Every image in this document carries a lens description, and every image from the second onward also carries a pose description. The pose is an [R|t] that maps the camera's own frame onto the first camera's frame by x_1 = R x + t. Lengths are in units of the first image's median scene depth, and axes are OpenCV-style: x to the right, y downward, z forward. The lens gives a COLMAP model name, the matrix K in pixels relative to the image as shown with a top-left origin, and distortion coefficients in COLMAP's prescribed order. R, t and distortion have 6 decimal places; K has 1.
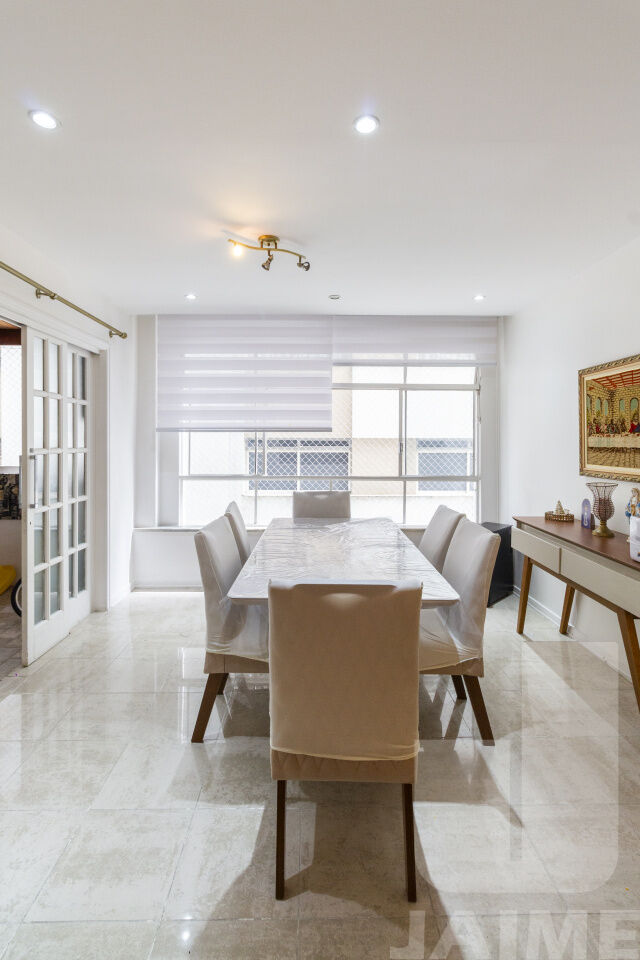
lens RADIAL K [[447.3, 0, 283.5], [0, 447.3, 439.3], [0, 0, 1]] dist [0.000243, -0.000228]
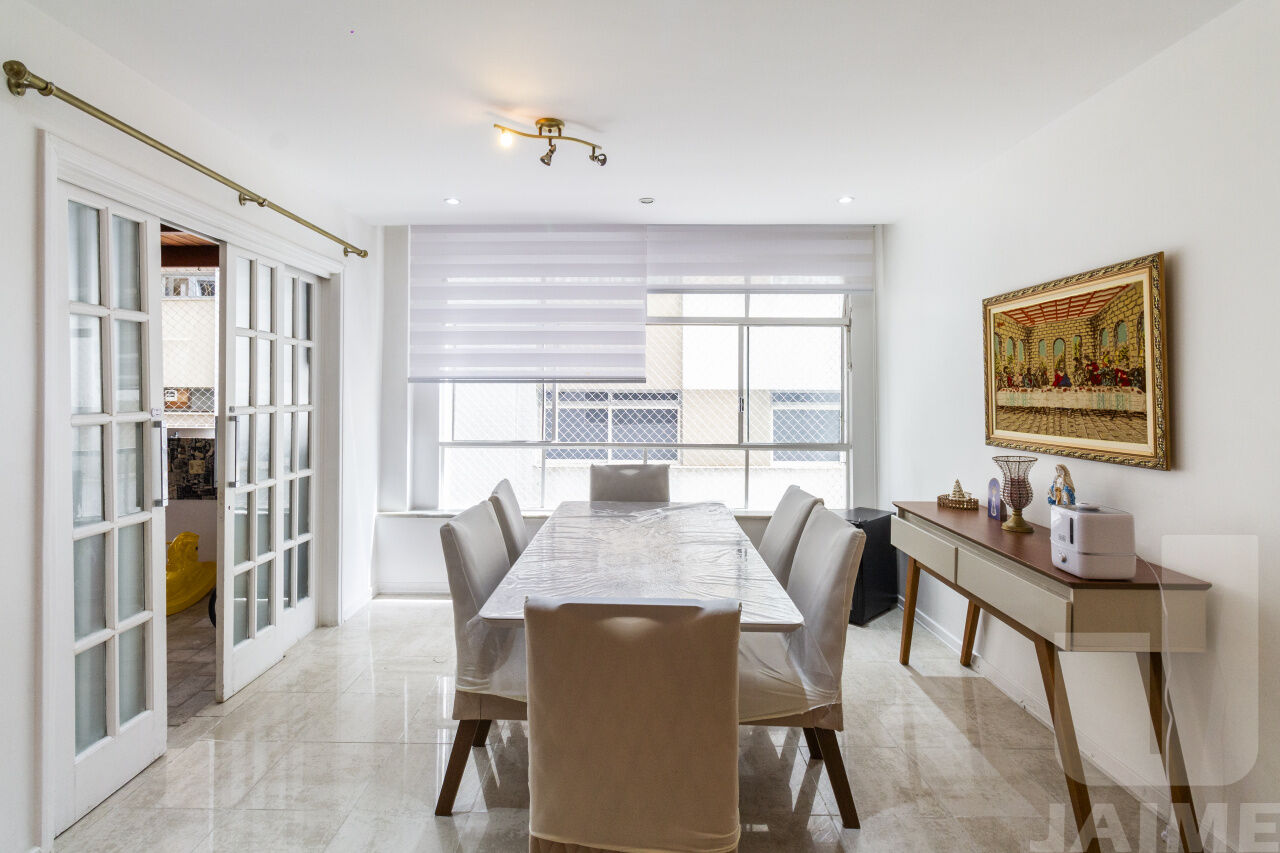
lens RADIAL K [[596.4, 0, 581.8], [0, 596.4, 379.9], [0, 0, 1]] dist [0.000243, -0.000228]
pose [[0.999651, 0.001196, -0.026409, 0.040863], [-0.001638, 0.999859, -0.016718, -0.007688], [0.026385, 0.016755, 0.999511, 0.023129]]
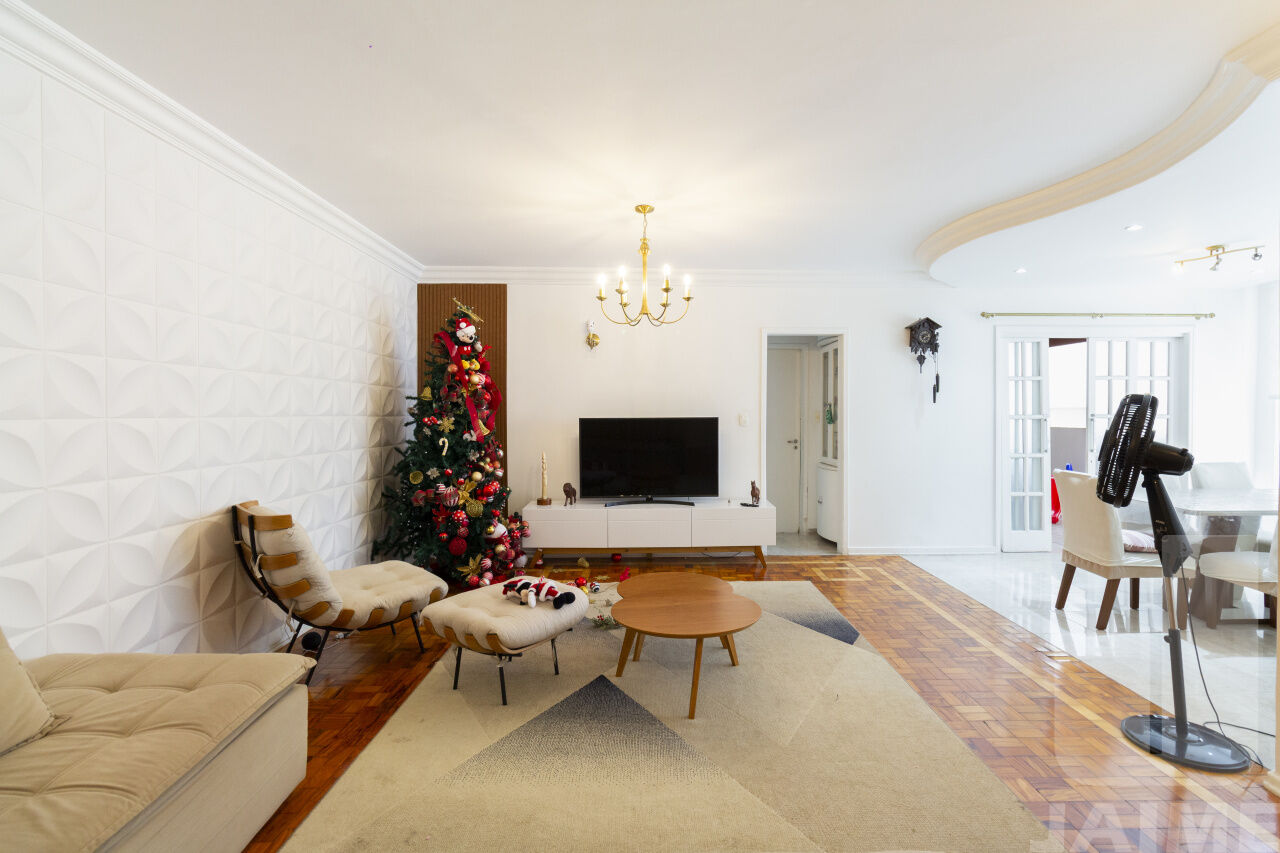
lens RADIAL K [[650.3, 0, 644.3], [0, 650.3, 418.9], [0, 0, 1]] dist [0.005102, 0.000499]
pose [[0.017835, 0.006686, -0.999819, 1.567902], [0.004626, 0.999966, 0.006770, 0.012963], [0.999830, -0.004746, 0.017803, -0.565674]]
